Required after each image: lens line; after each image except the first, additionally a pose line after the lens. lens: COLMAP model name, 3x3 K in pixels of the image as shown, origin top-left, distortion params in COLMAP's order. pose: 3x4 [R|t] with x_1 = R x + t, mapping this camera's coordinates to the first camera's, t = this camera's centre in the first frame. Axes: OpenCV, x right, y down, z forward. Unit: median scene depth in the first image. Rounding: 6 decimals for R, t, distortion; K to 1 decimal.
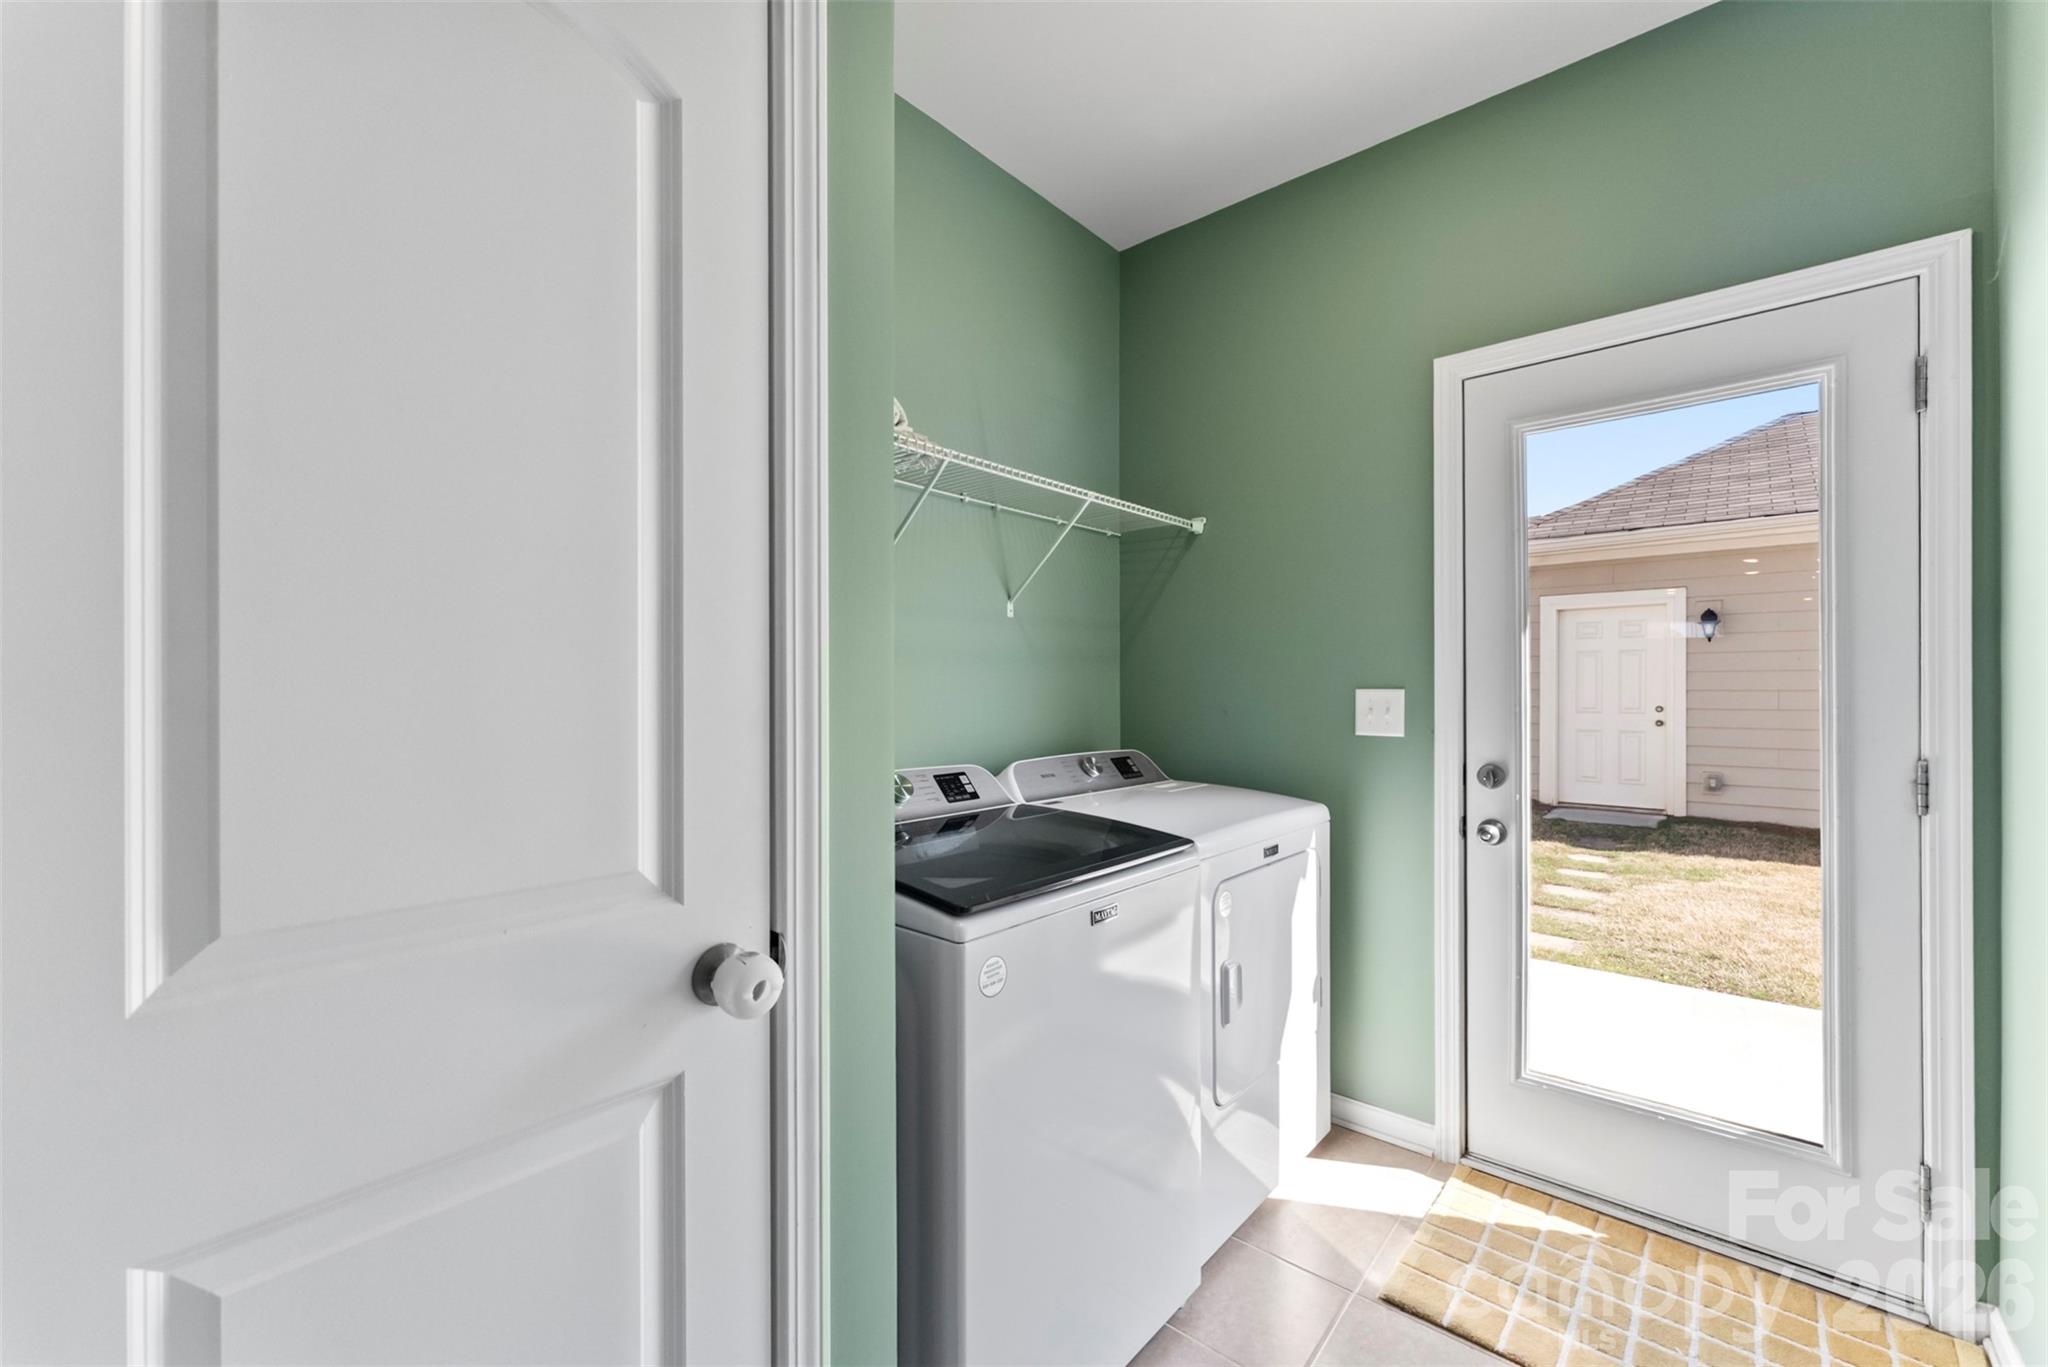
lens RADIAL K [[825.8, 0, 1025.2], [0, 825.8, 694.6], [0, 0, 1]] dist [-0.000024, 0.000030]
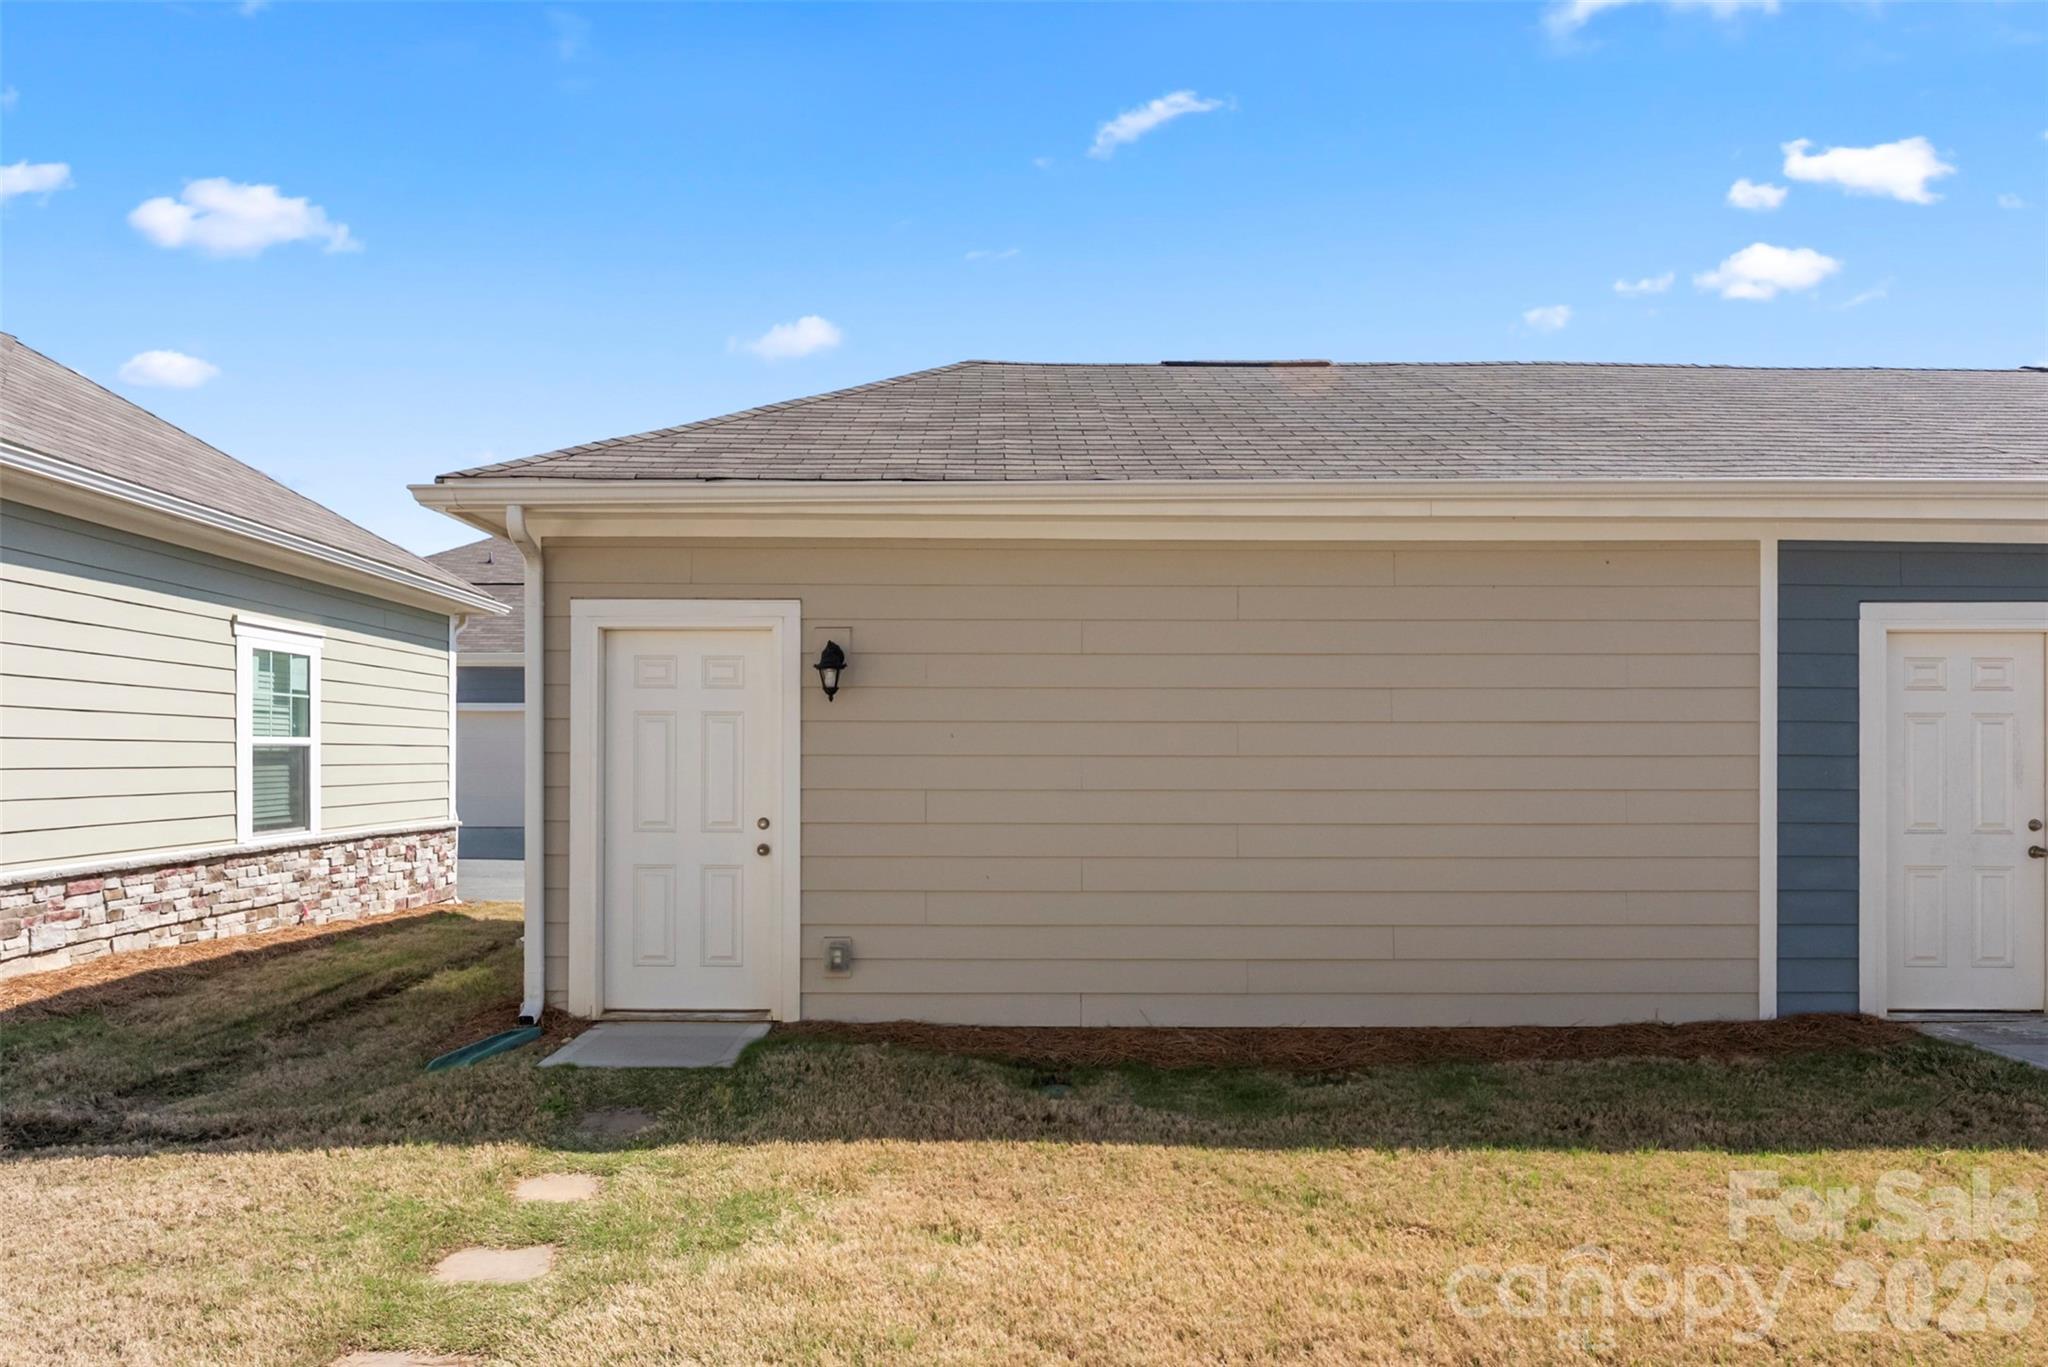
lens RADIAL K [[1186.5, 0, 1021.9], [0, 1186.5, 758.2], [0, 0, 1]] dist [0.000056, -0.000025]
pose [[0.744004, 0.002500, 0.668170, 0.373276], [0.000824, 0.999989, -0.004659, -0.021132], [-0.668174, 0.004017, 0.743994, 0.309241]]
